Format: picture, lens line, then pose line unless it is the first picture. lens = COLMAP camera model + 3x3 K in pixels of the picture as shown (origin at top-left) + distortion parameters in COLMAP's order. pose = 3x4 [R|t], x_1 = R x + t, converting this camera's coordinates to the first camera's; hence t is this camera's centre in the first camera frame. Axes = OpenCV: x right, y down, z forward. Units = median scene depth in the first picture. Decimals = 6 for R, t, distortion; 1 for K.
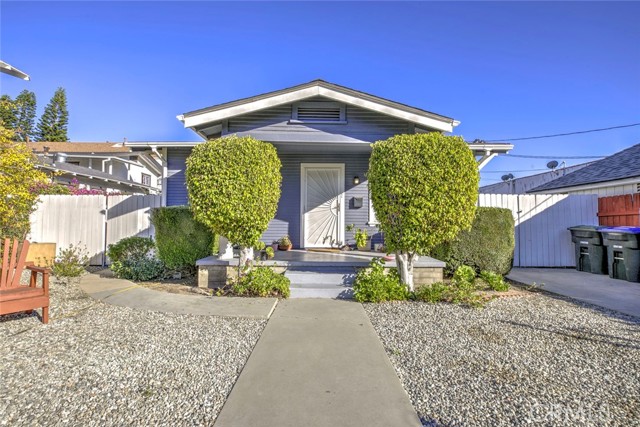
lens RADIAL K [[293.2, 0, 315.0], [0, 293.2, 213.6], [0, 0, 1]] dist [-0.005391, 0.000860]
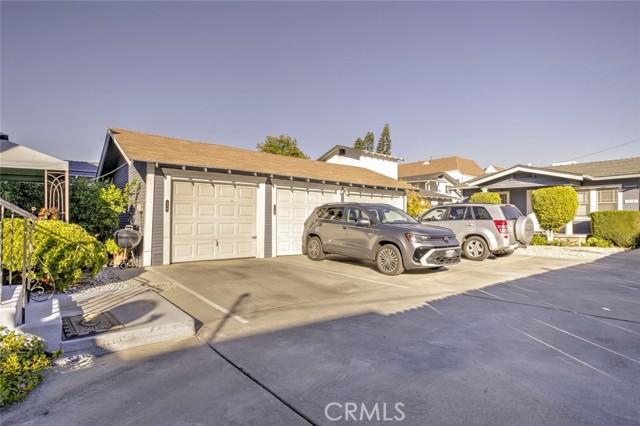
lens RADIAL K [[329.6, 0, 314.6], [0, 329.6, 215.3], [0, 0, 1]] dist [-0.002426, 0.000880]
pose [[0.627222, -0.014288, -0.778709, 1.190780], [0.026704, 0.999638, 0.003167, -0.063040], [0.778383, -0.022781, 0.627377, -2.353930]]
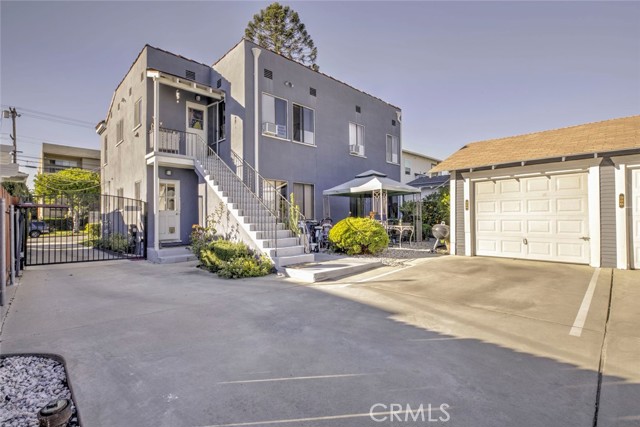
lens RADIAL K [[303.2, 0, 317.9], [0, 303.2, 213.9], [0, 0, 1]] dist [-0.005531, -0.000488]
pose [[-0.719897, -0.009482, -0.694016, 1.274274], [0.028234, 0.998679, -0.042931, -0.024757], [0.693506, -0.050501, -0.718678, -1.294736]]
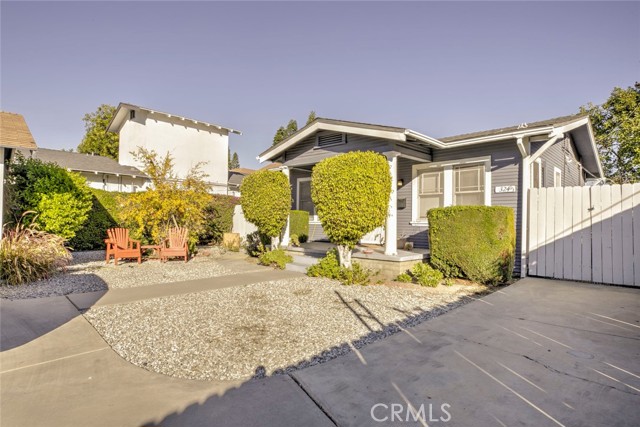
lens RADIAL K [[342.4, 0, 311.9], [0, 342.4, 215.7], [0, 0, 1]] dist [-0.001926, 0.001206]
pose [[0.708672, -0.008598, -0.705485, 1.153827], [0.014736, 0.999888, 0.002617, -0.001852], [0.705384, -0.012251, 0.708720, -0.165680]]
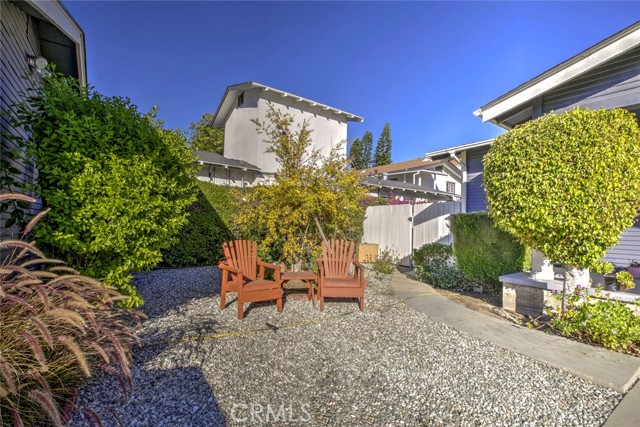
lens RADIAL K [[293.2, 0, 315.1], [0, 293.2, 215.1], [0, 0, 1]] dist [-0.005391, 0.000860]
pose [[0.570235, -0.020462, -0.821227, -0.014536], [0.005773, 0.999765, -0.020901, 0.000581], [0.821461, 0.007177, 0.570219, 0.086265]]
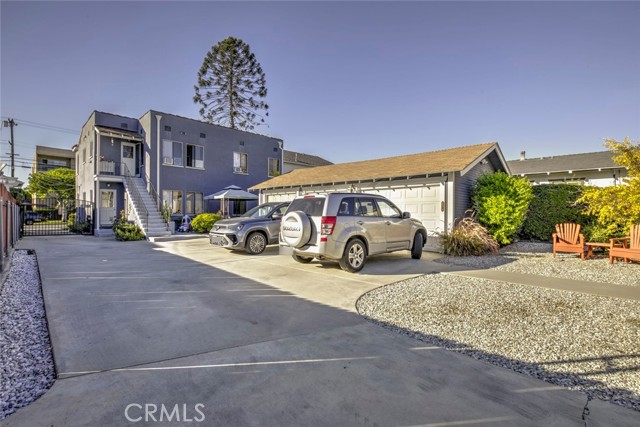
lens RADIAL K [[293.2, 0, 315.1], [0, 293.2, 213.4], [0, 0, 1]] dist [-0.005391, 0.000860]
pose [[-0.706004, -0.010675, -0.708127, 1.284229], [0.011818, 0.999570, -0.026850, 0.023070], [0.708109, -0.027325, -0.705574, 0.533827]]
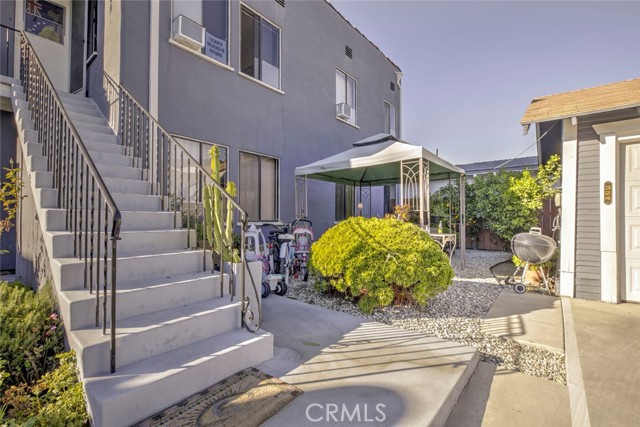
lens RADIAL K [[293.2, 0, 315.9], [0, 293.2, 214.0], [0, 0, 1]] dist [-0.005391, 0.000860]
pose [[-0.639223, -0.020510, -0.768748, 0.584878], [0.020179, 0.998853, -0.043428, -0.050812], [0.768757, -0.043273, -0.638075, -2.017570]]
